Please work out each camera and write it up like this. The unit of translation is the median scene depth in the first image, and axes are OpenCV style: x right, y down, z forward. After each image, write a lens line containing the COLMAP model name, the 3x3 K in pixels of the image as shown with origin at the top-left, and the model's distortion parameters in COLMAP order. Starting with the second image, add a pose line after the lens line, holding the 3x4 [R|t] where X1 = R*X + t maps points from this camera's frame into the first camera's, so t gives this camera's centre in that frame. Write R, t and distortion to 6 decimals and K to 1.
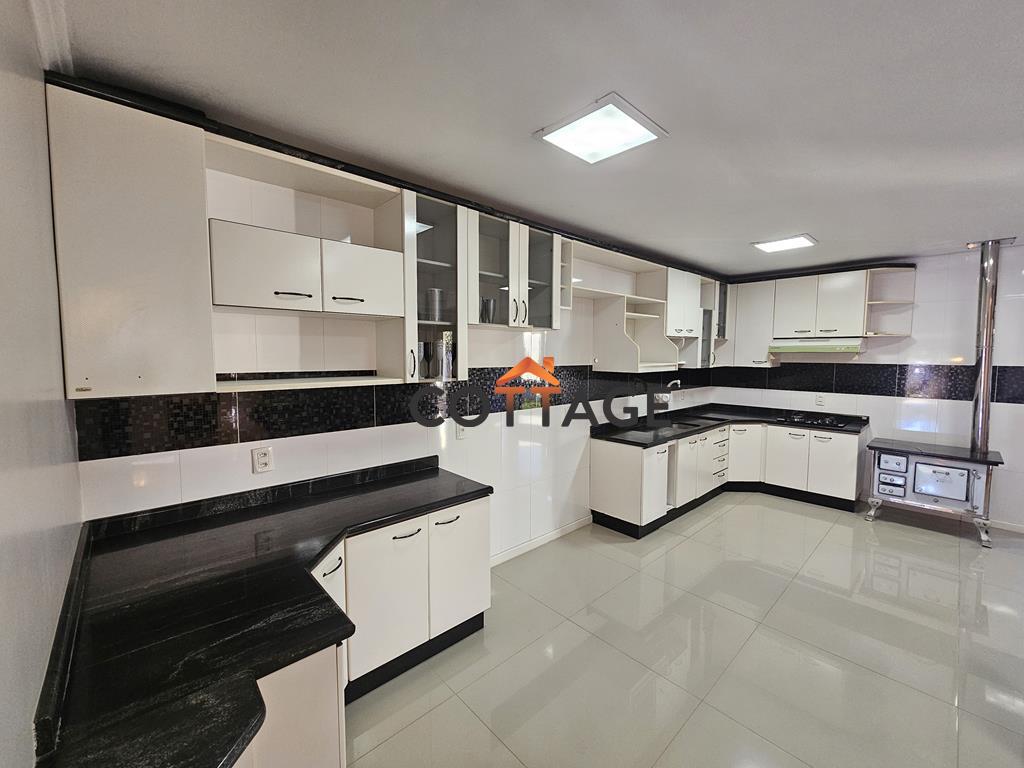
lens RADIAL K [[419.3, 0, 520.2], [0, 419.3, 382.0], [0, 0, 1]] dist [-0.001130, 0.000662]
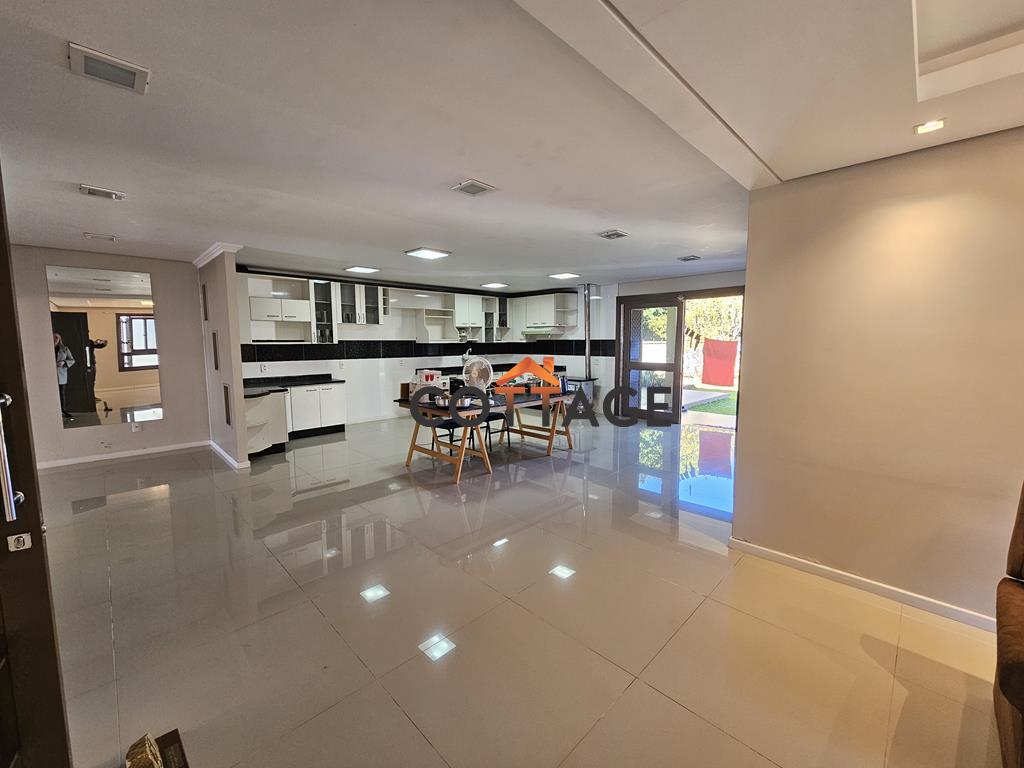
lens RADIAL K [[419.3, 0, 506.9], [0, 419.3, 385.3], [0, 0, 1]] dist [-0.001130, 0.000662]
pose [[0.999984, -0.004913, -0.002693, 0.840153], [0.005005, 0.999355, 0.035564, 0.149978], [0.002517, -0.035577, 0.999364, -1.497129]]
